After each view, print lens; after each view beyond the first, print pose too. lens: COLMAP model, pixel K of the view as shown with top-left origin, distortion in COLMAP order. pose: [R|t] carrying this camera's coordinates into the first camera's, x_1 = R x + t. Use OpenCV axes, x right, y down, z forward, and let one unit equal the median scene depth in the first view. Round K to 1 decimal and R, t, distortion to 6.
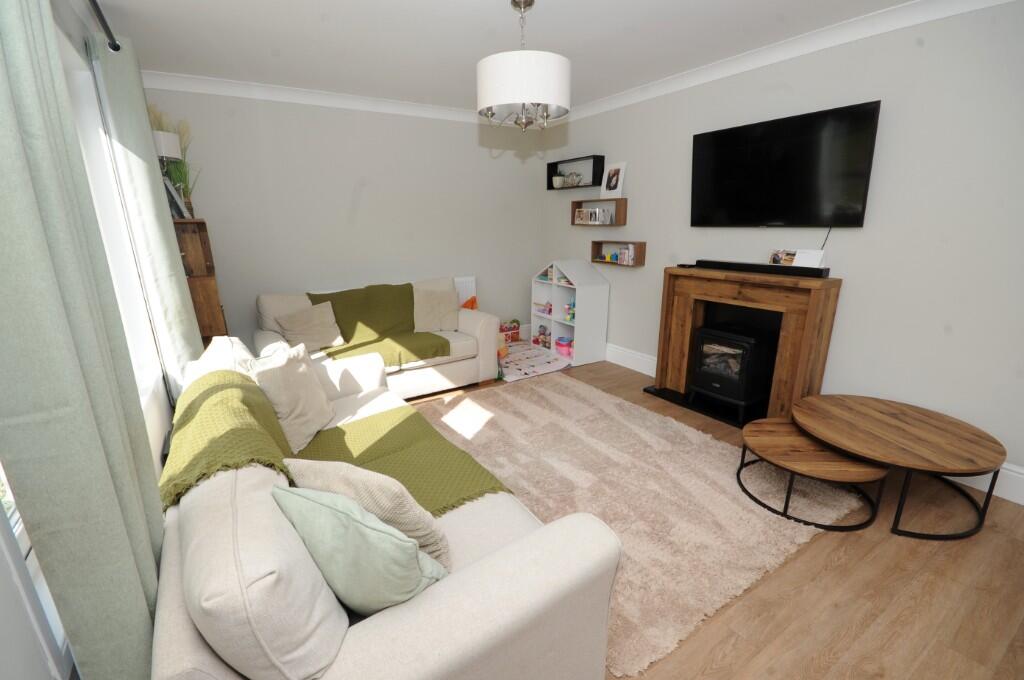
lens RADIAL K [[451.6, 0, 509.0], [0, 451.6, 351.4], [0, 0, 1]] dist [-0.001772, -0.000382]
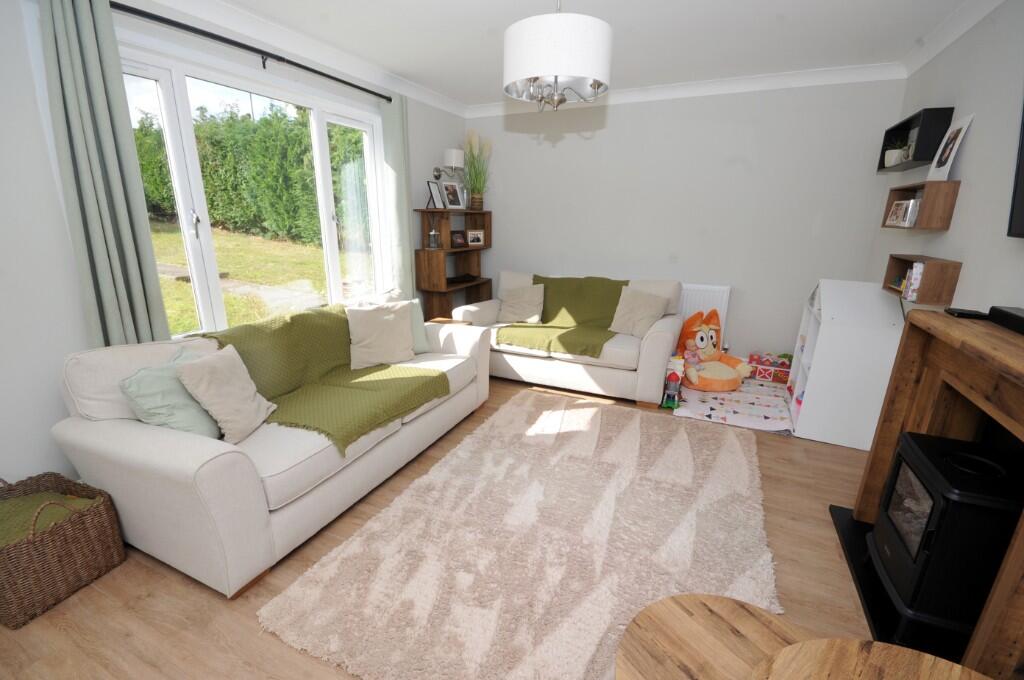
lens RADIAL K [[451.6, 0, 509.0], [0, 451.6, 351.4], [0, 0, 1]] dist [-0.001772, -0.000382]
pose [[0.532210, 0.261618, -0.805176, 0.527193], [-0.256127, 0.956244, 0.141407, -0.090890], [0.806939, 0.130969, 0.575930, 0.312848]]
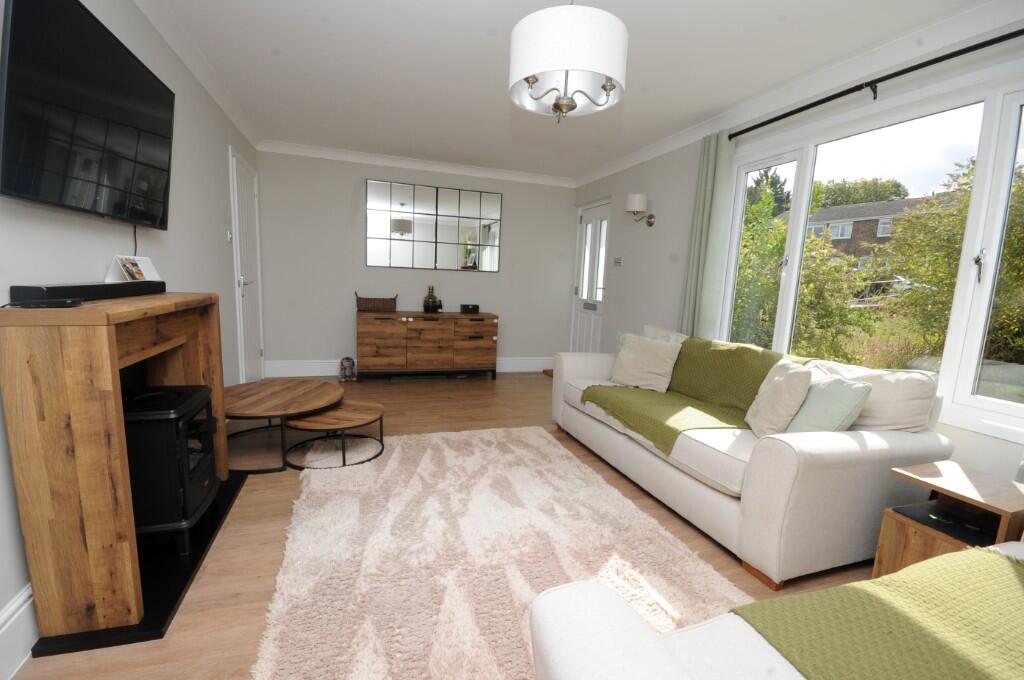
lens RADIAL K [[451.6, 0, 509.0], [0, 451.6, 351.4], [0, 0, 1]] dist [-0.001772, -0.000382]
pose [[-0.968905, -0.062705, 0.239357, -0.062307], [0.045084, 0.906424, 0.419956, -0.291369], [-0.243292, 0.417689, -0.875411, 1.231985]]
